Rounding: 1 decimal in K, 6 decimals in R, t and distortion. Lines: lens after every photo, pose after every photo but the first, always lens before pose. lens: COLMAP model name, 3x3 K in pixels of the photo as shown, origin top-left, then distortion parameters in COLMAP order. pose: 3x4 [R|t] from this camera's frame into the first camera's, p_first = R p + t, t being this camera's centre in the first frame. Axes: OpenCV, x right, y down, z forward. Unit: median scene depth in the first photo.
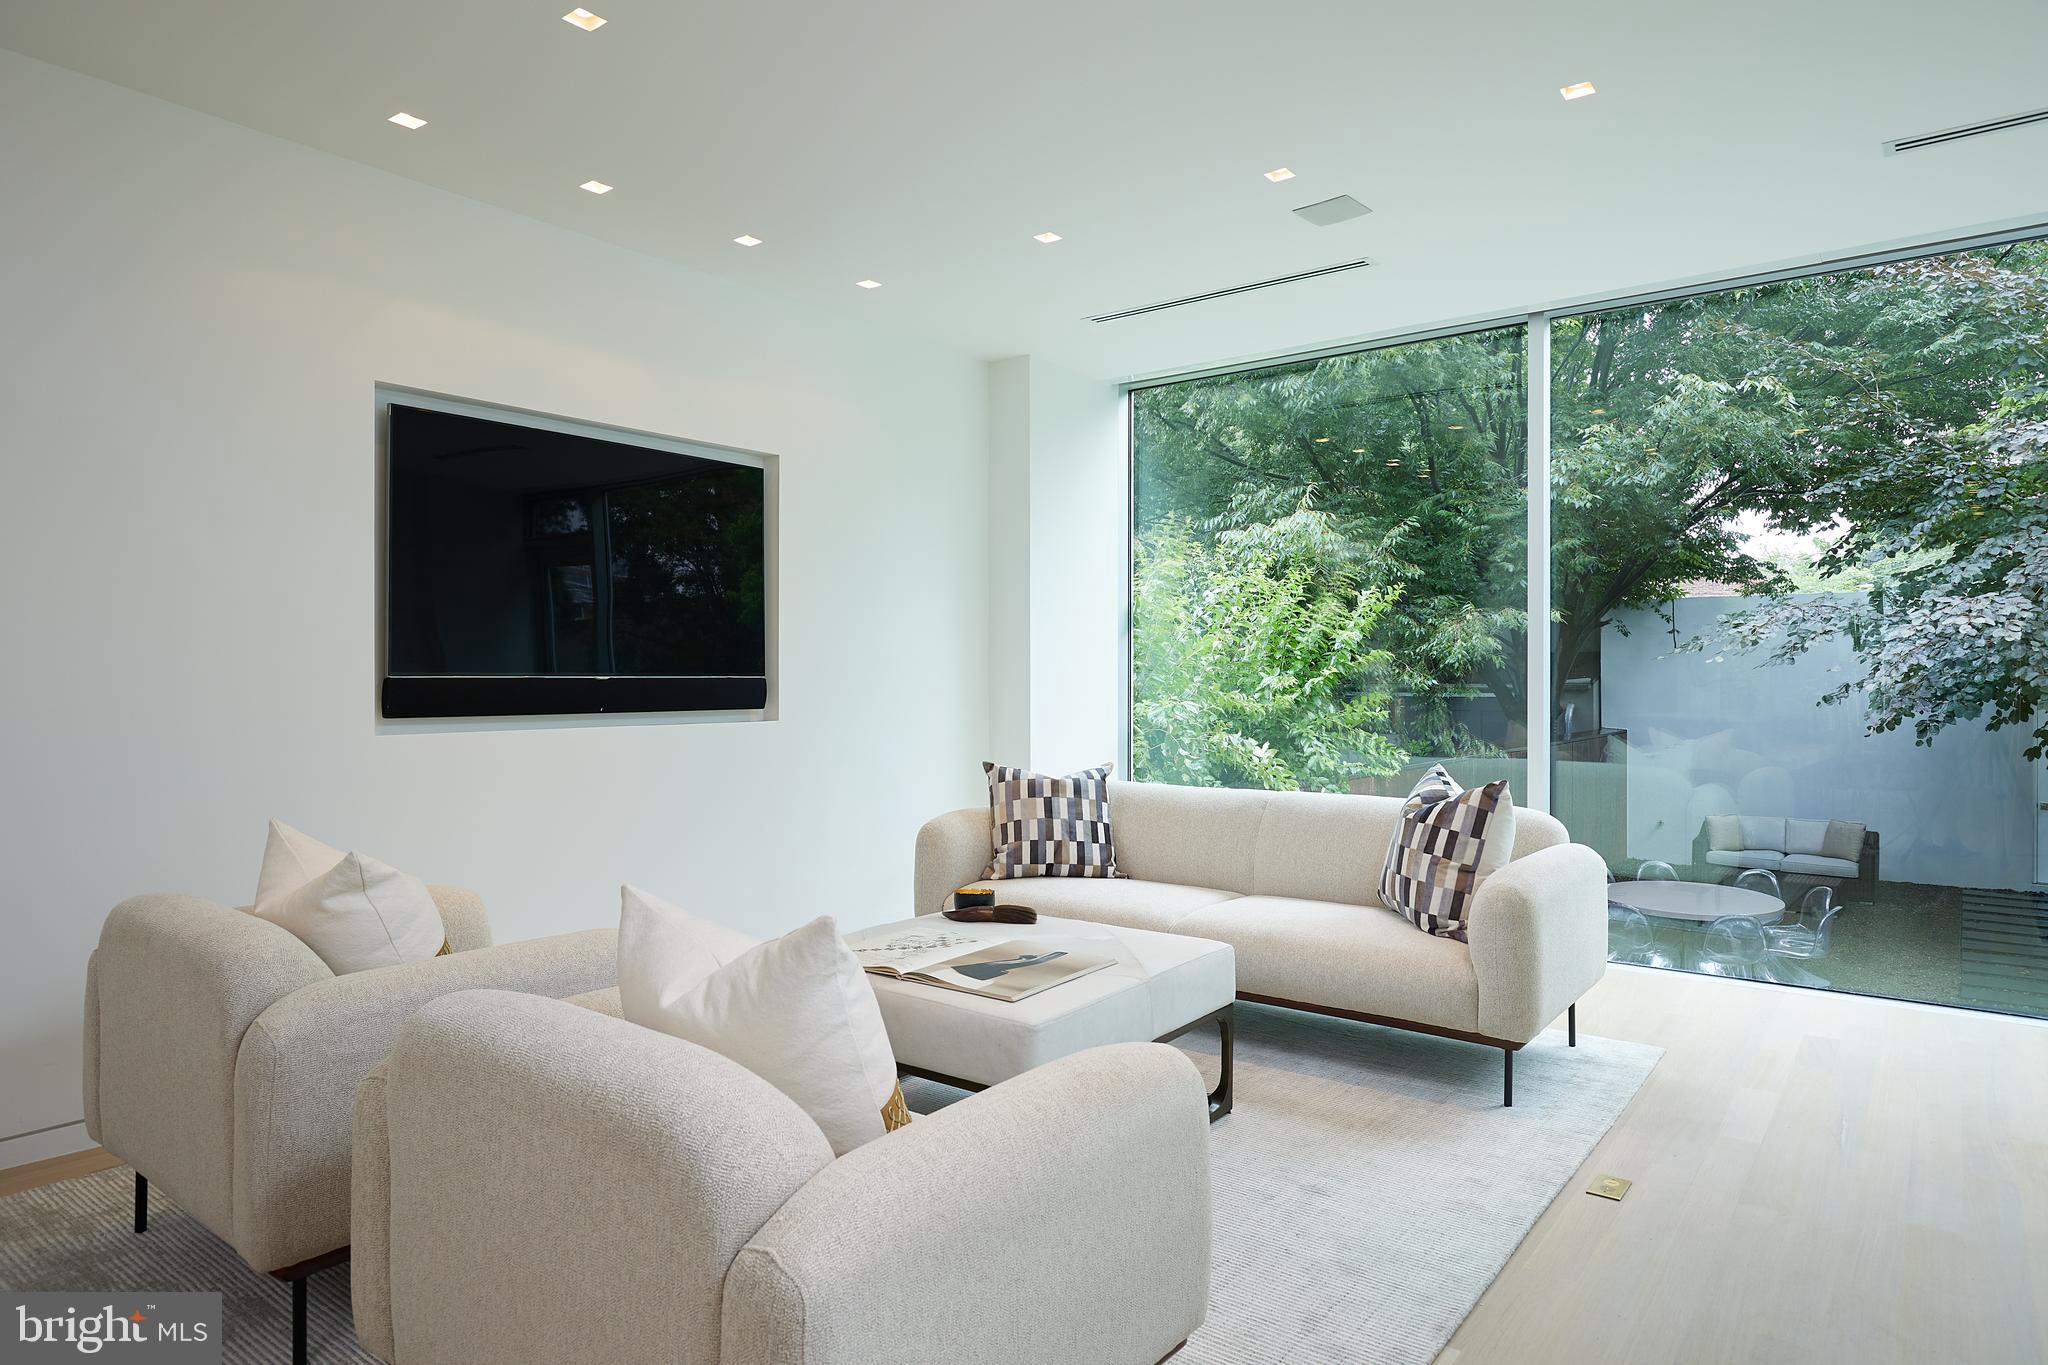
lens RADIAL K [[1218.1, 0, 1024.0], [0, 1218.1, 682.5], [0, 0, 1]] dist [-0.002642, -0.002741]
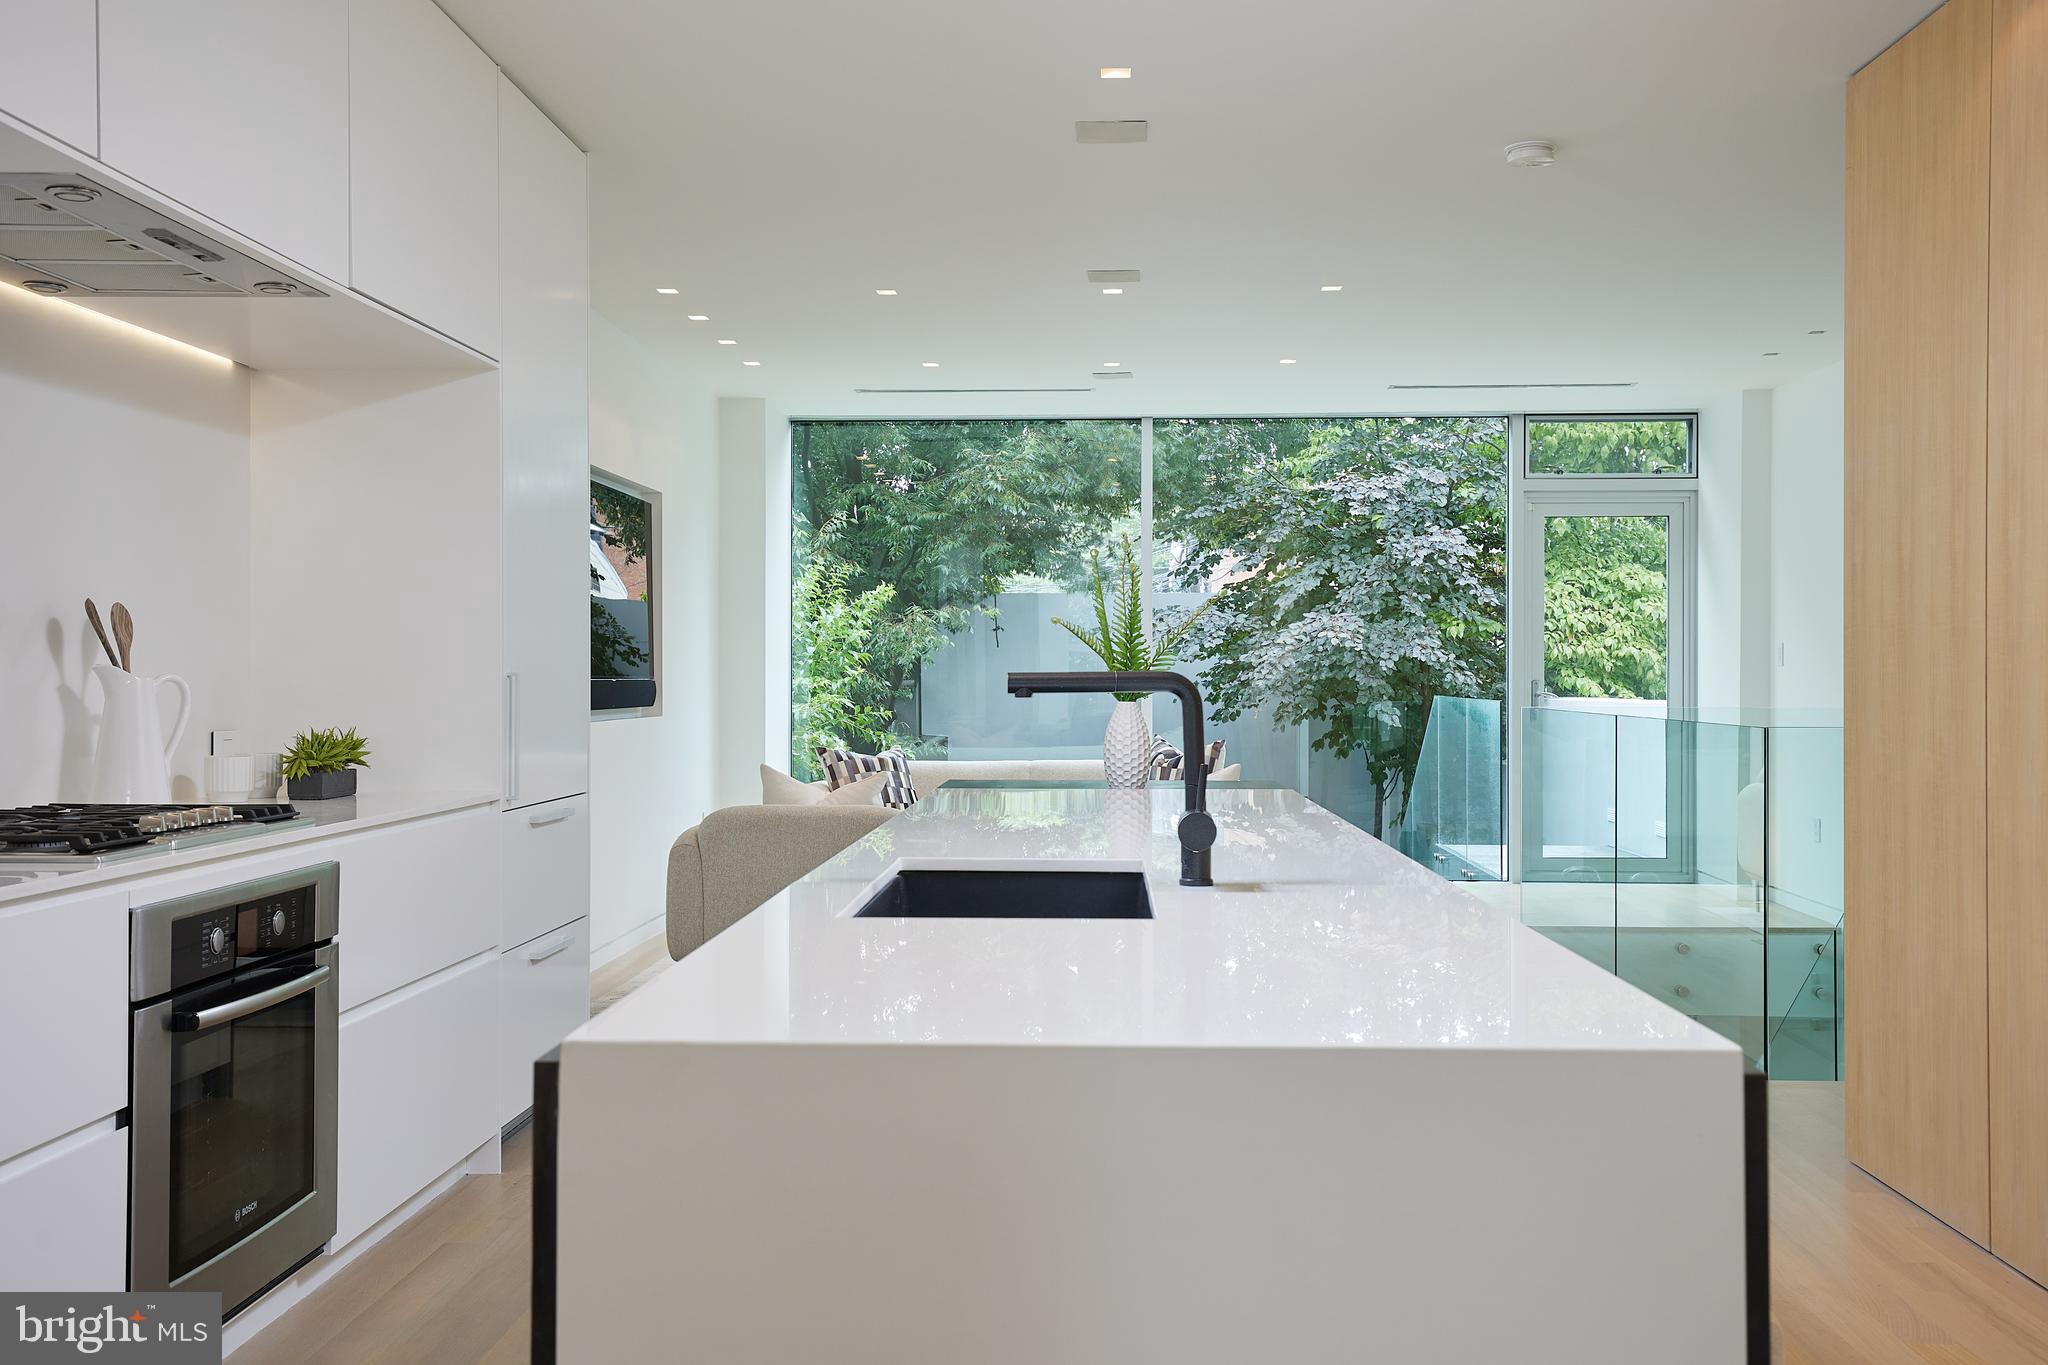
lens RADIAL K [[1946.4, 0, 1024.0], [0, 1946.4, 682.5], [0, 0, 1]] dist [0.033758, 0.009070]
pose [[0.817403, -0.003485, 0.576056, -0.992790], [0.004784, 0.999988, -0.000740, 0.001659], [-0.576047, 0.003361, 0.817410, -0.746620]]
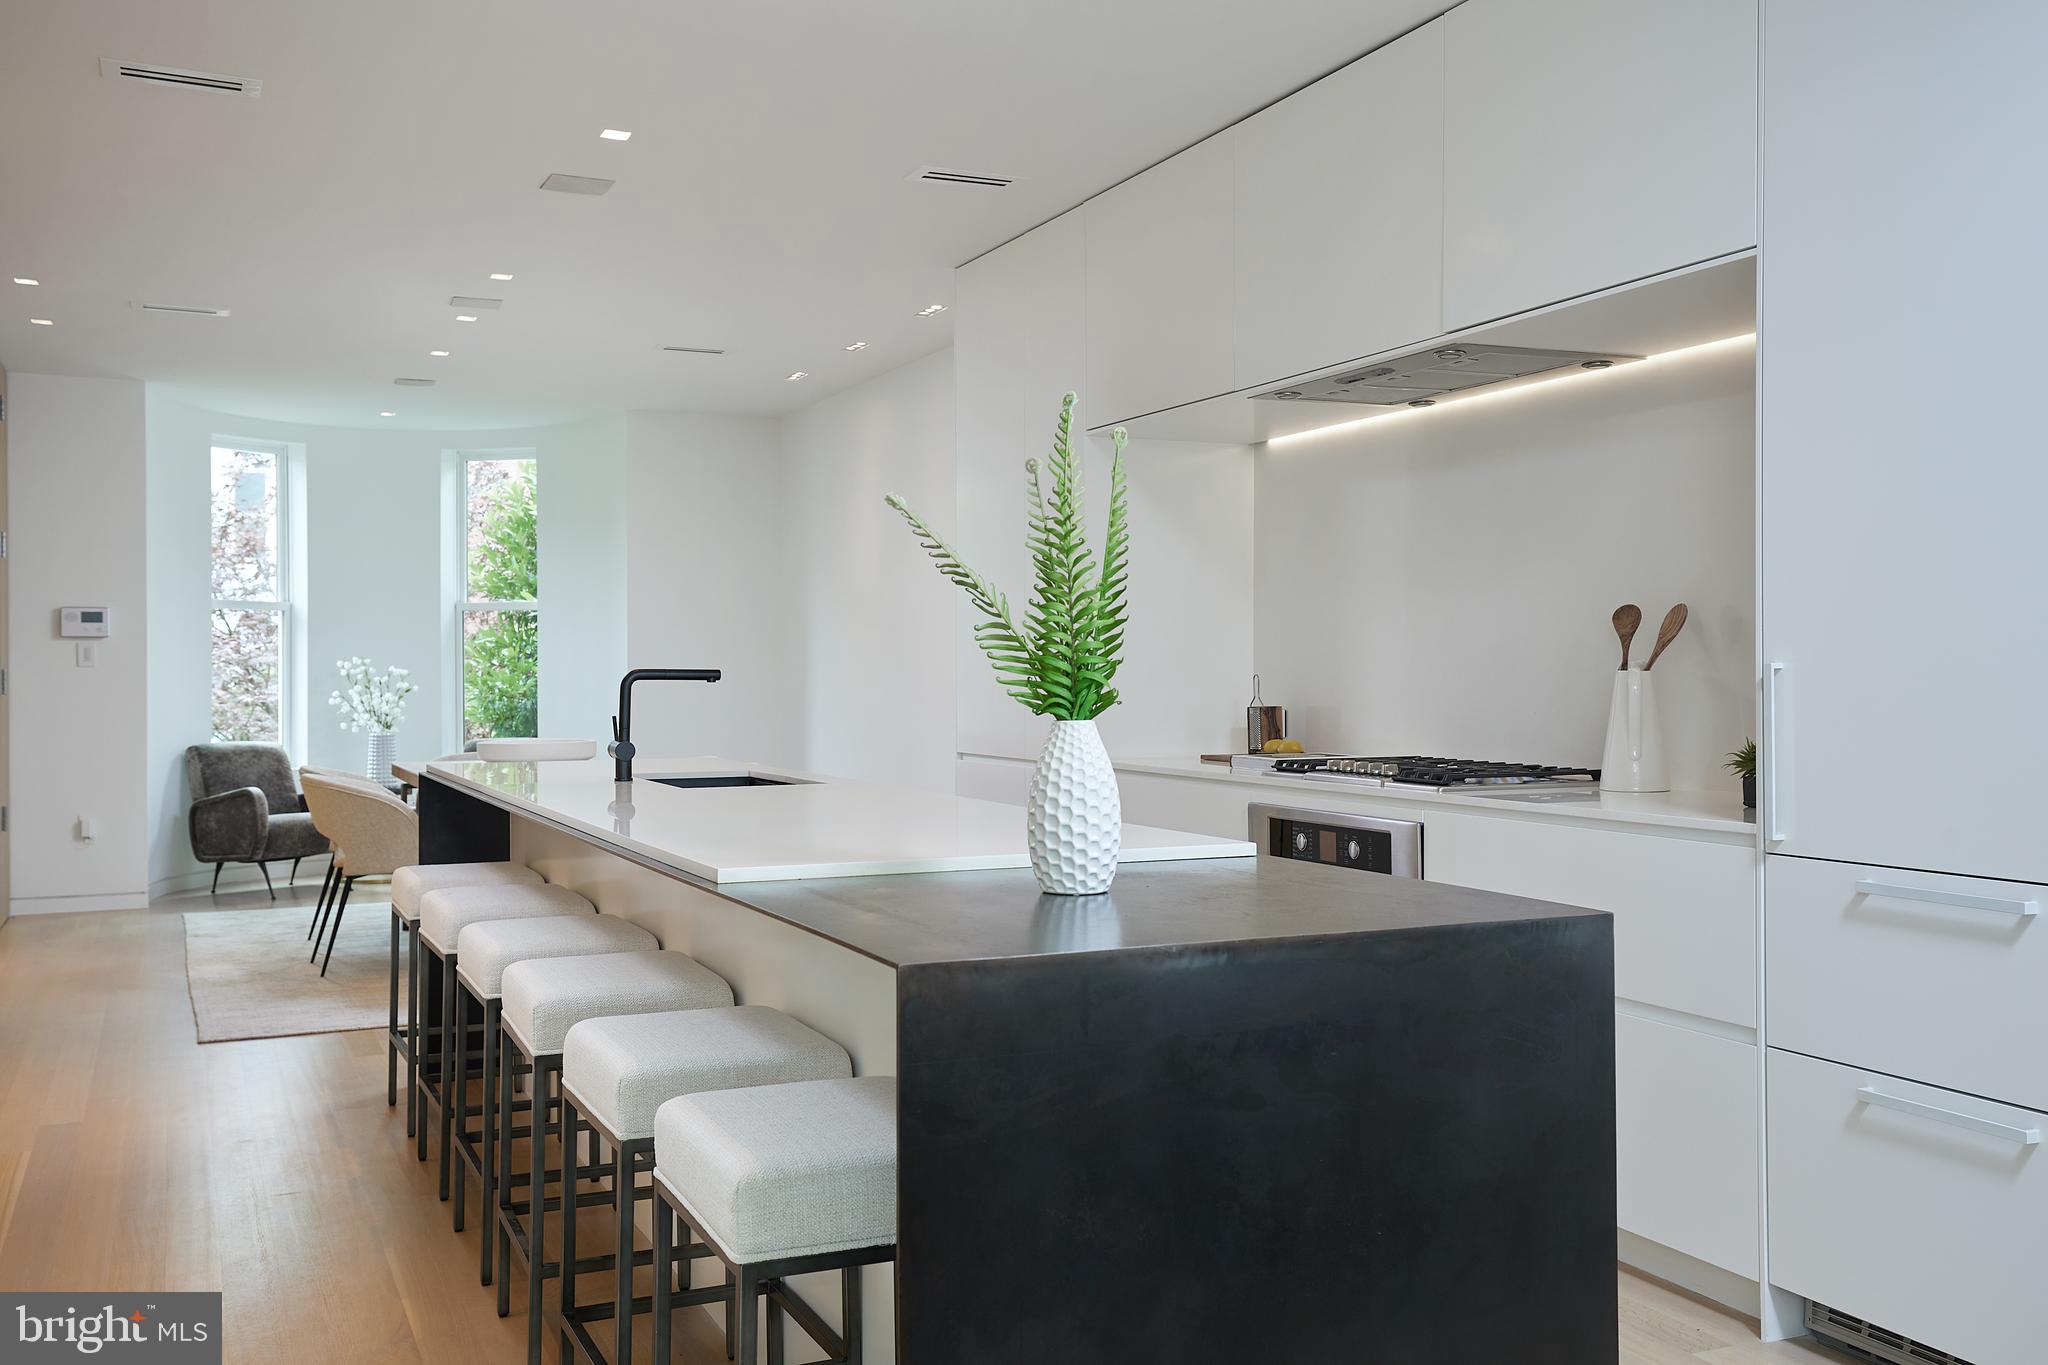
lens RADIAL K [[1887.5, 0, 1024.0], [0, 1887.5, 682.5], [0, 0, 1]] dist [0.055897, 0.000582]
pose [[-0.478396, 0.004625, -0.878132, 0.097616], [-0.002565, 0.999975, 0.006665, -0.002108], [0.878141, 0.005441, -0.478371, 0.293053]]
